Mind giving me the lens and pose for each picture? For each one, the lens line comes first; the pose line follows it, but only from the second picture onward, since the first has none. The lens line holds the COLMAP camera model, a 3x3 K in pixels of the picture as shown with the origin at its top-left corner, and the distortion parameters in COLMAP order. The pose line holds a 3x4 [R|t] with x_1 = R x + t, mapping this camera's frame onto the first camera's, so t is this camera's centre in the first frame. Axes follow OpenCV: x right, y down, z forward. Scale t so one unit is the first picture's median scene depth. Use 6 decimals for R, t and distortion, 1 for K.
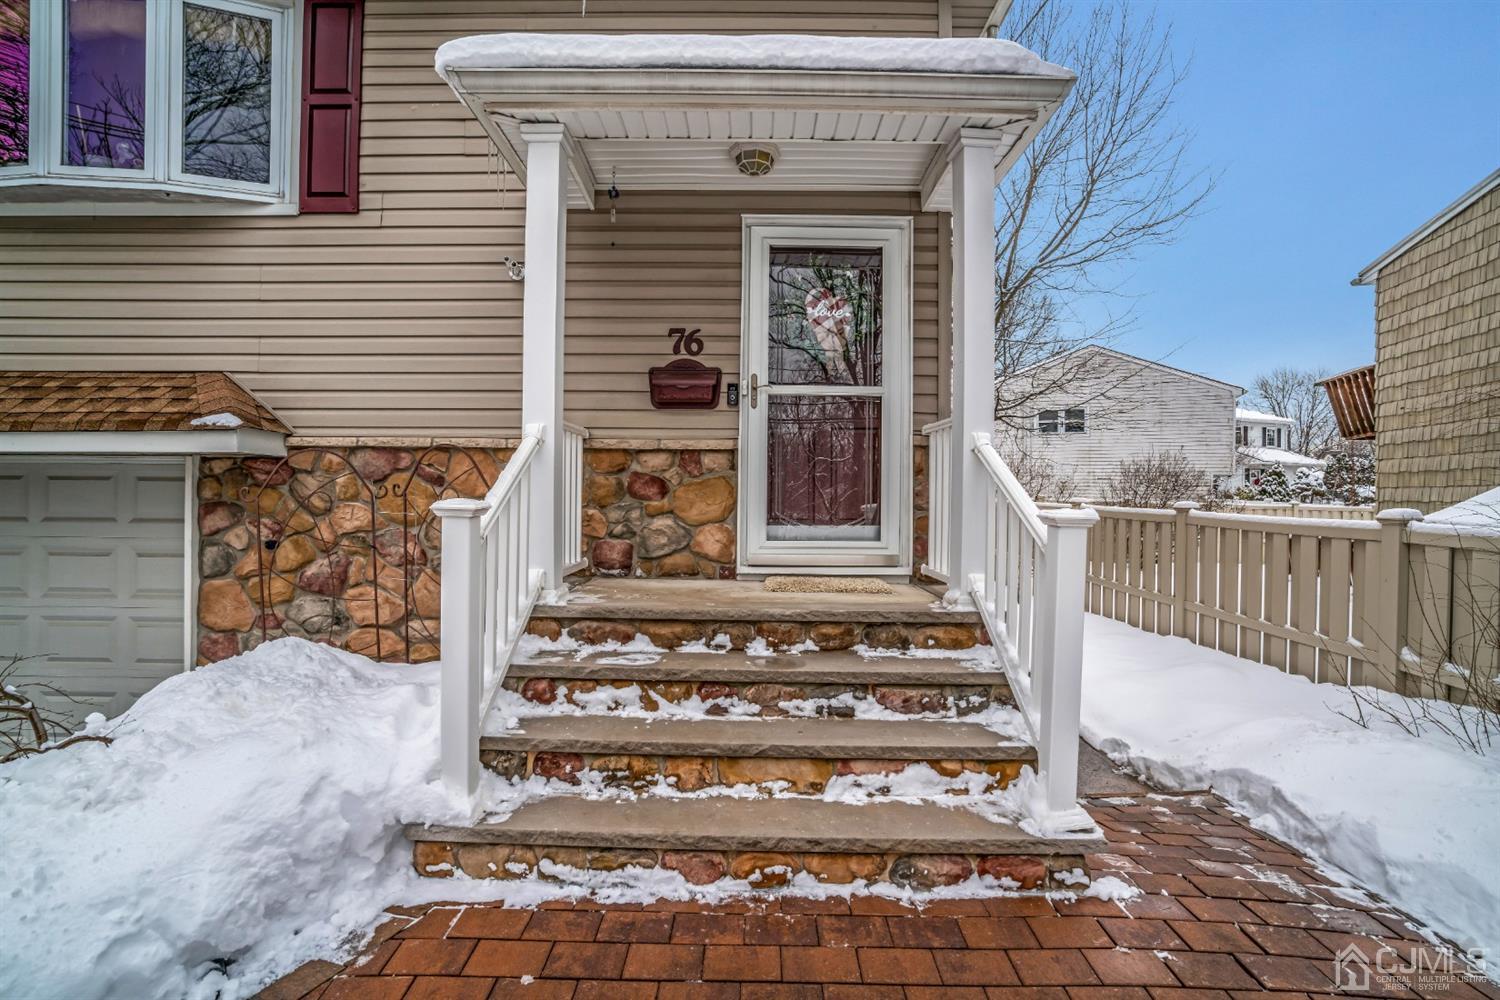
lens RADIAL K [[691.8, 0, 754.1], [0, 691.8, 496.0], [0, 0, 1]] dist [-0.058656, 0.022507]
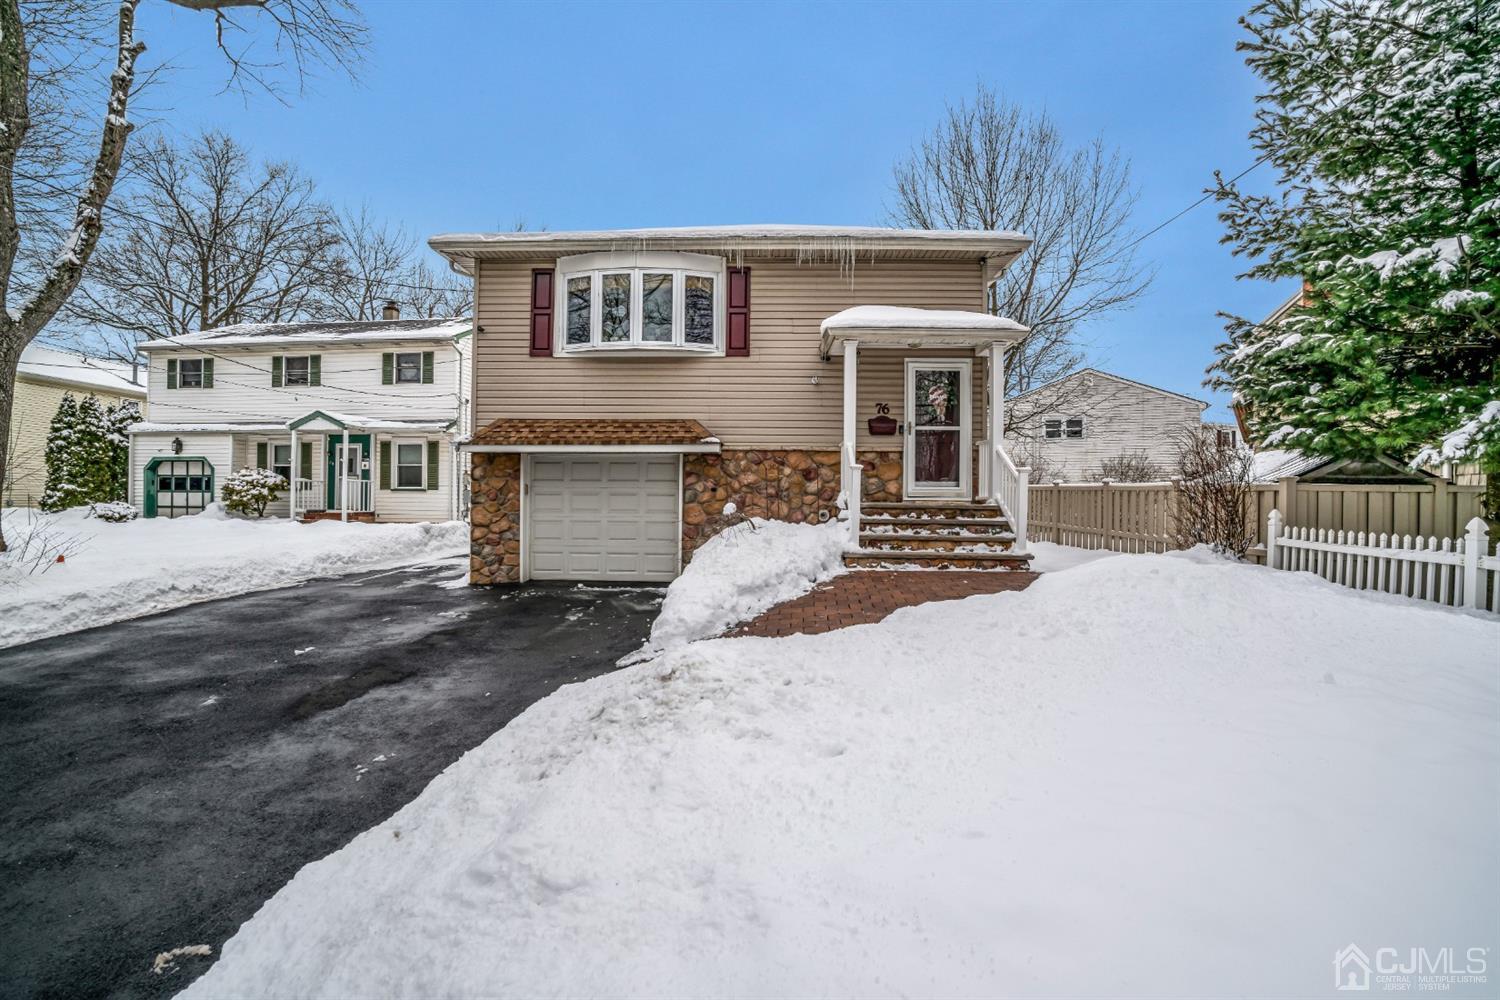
lens RADIAL K [[691.8, 0, 754.1], [0, 691.8, 496.0], [0, 0, 1]] dist [-0.058656, 0.022507]
pose [[0.999720, -0.000269, -0.023660, -0.510765], [0.000161, 0.999990, -0.004565, 0.108281], [0.023661, 0.004560, 0.999710, -1.544333]]
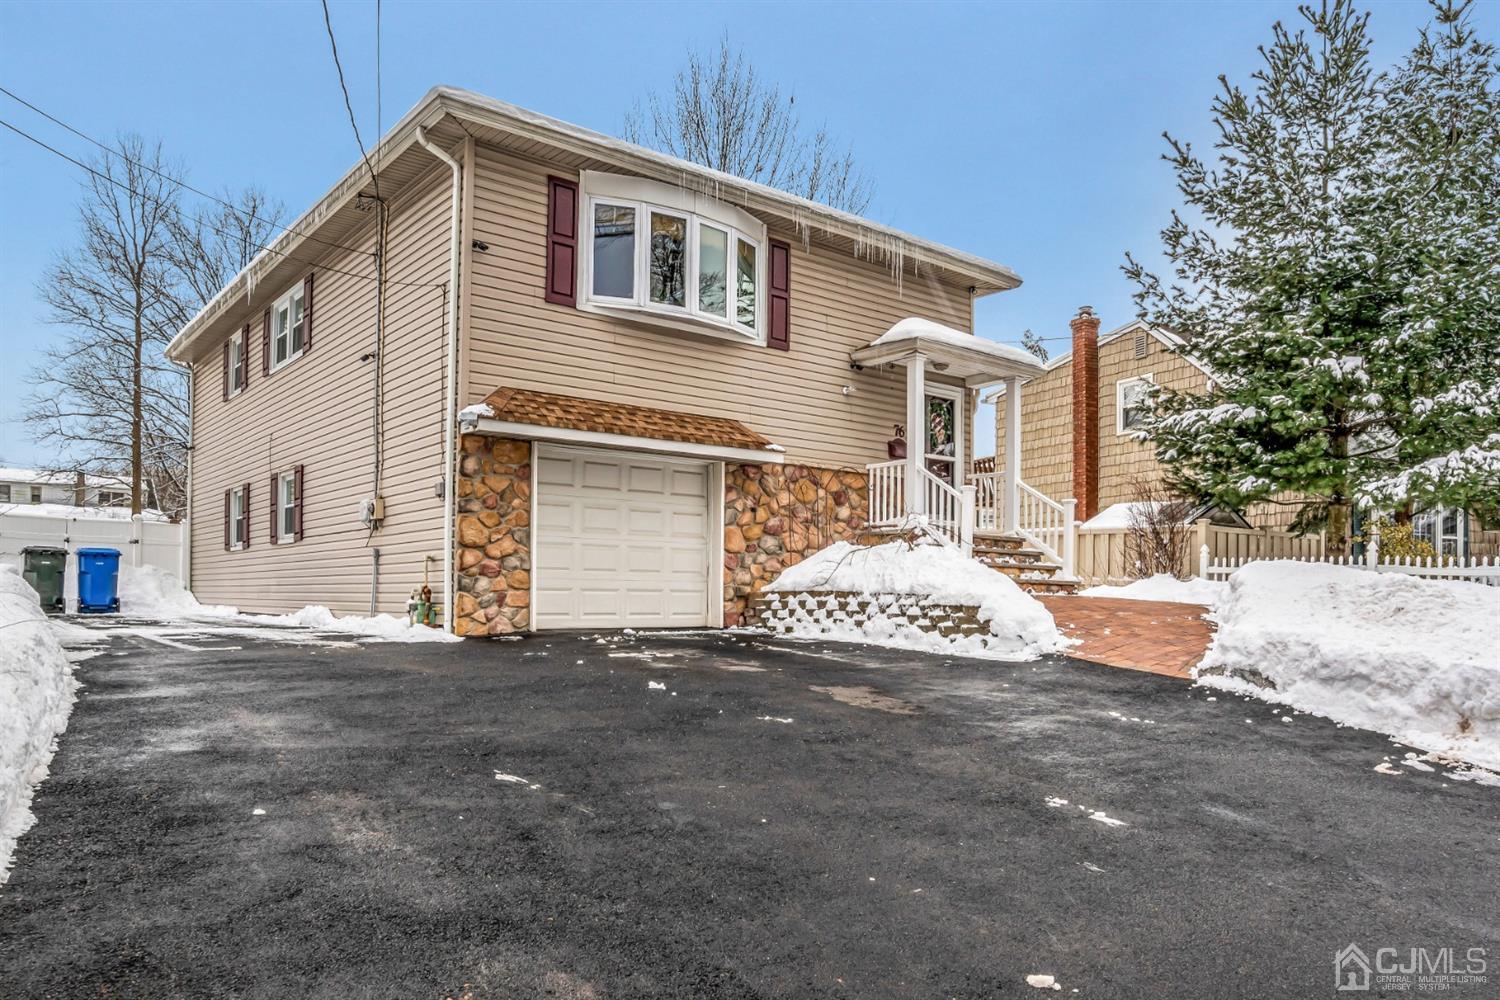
lens RADIAL K [[1042.9, 0, 793.2], [0, 1042.9, 604.0], [0, 0, 1]] dist [-0.070777, 0.025831]
pose [[0.762982, -0.005980, 0.646393, -2.639653], [-0.001656, 0.999936, 0.011206, 0.318715], [-0.646418, -0.009620, 0.762923, -1.441836]]
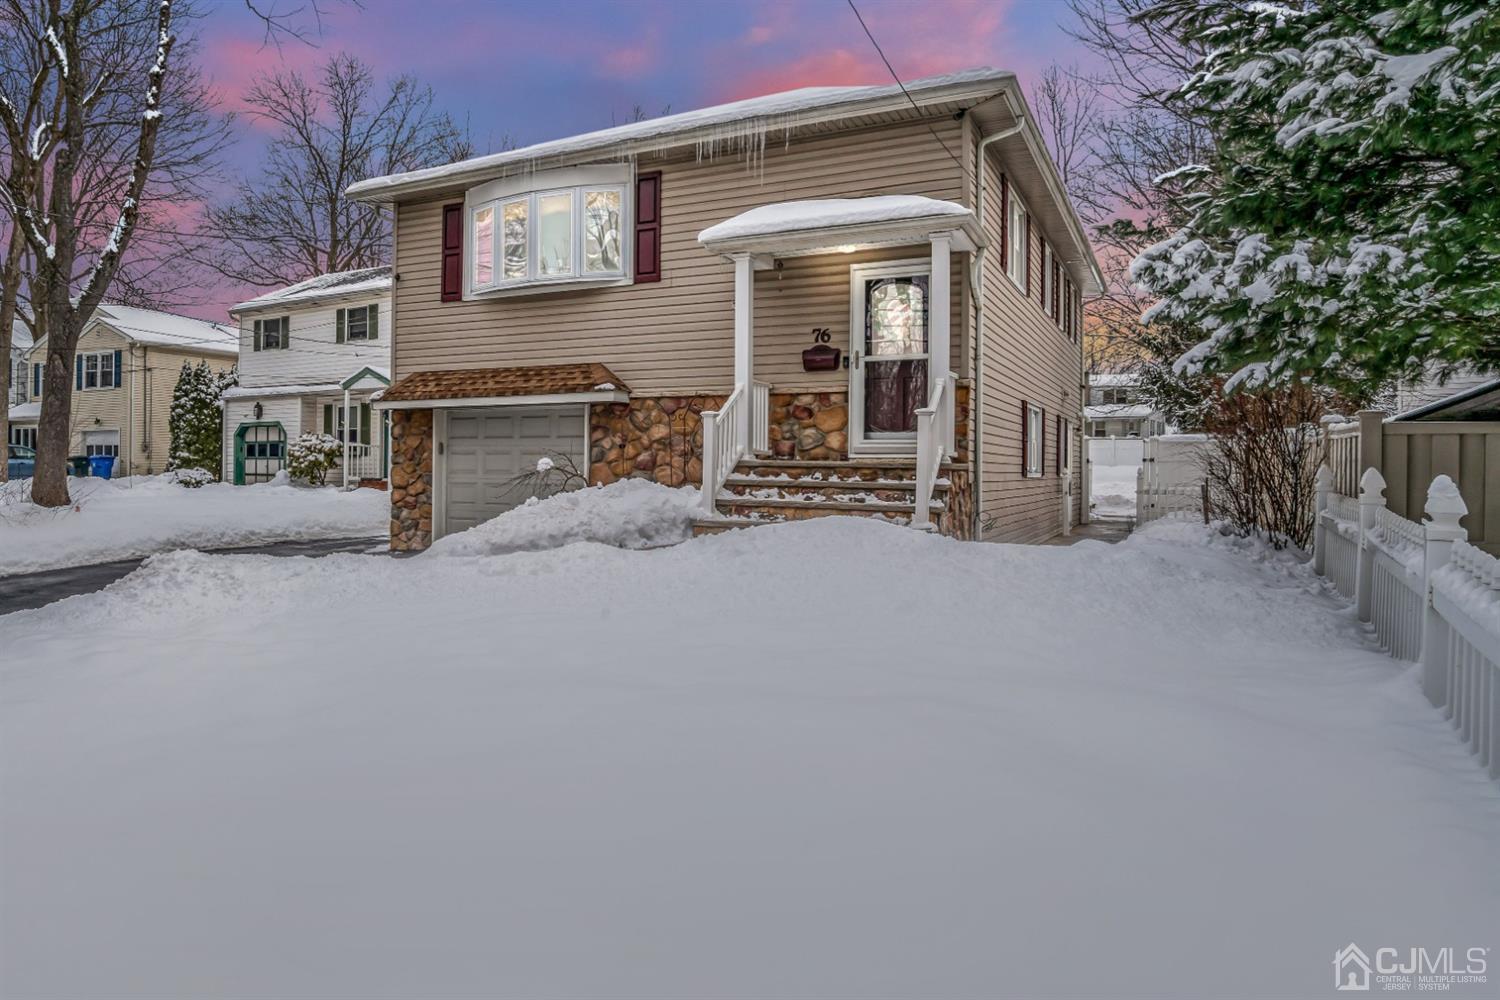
lens RADIAL K [[1041.7, 0, 532.6], [0, 1041.7, 471.1], [0, 0, 1]] dist [-0.062379, 0.001486]
pose [[0.840448, 0.001421, -0.541891, 0.773493], [-0.003736, 0.999988, -0.003172, 0.159850], [0.541880, 0.004690, 0.840443, -1.811773]]
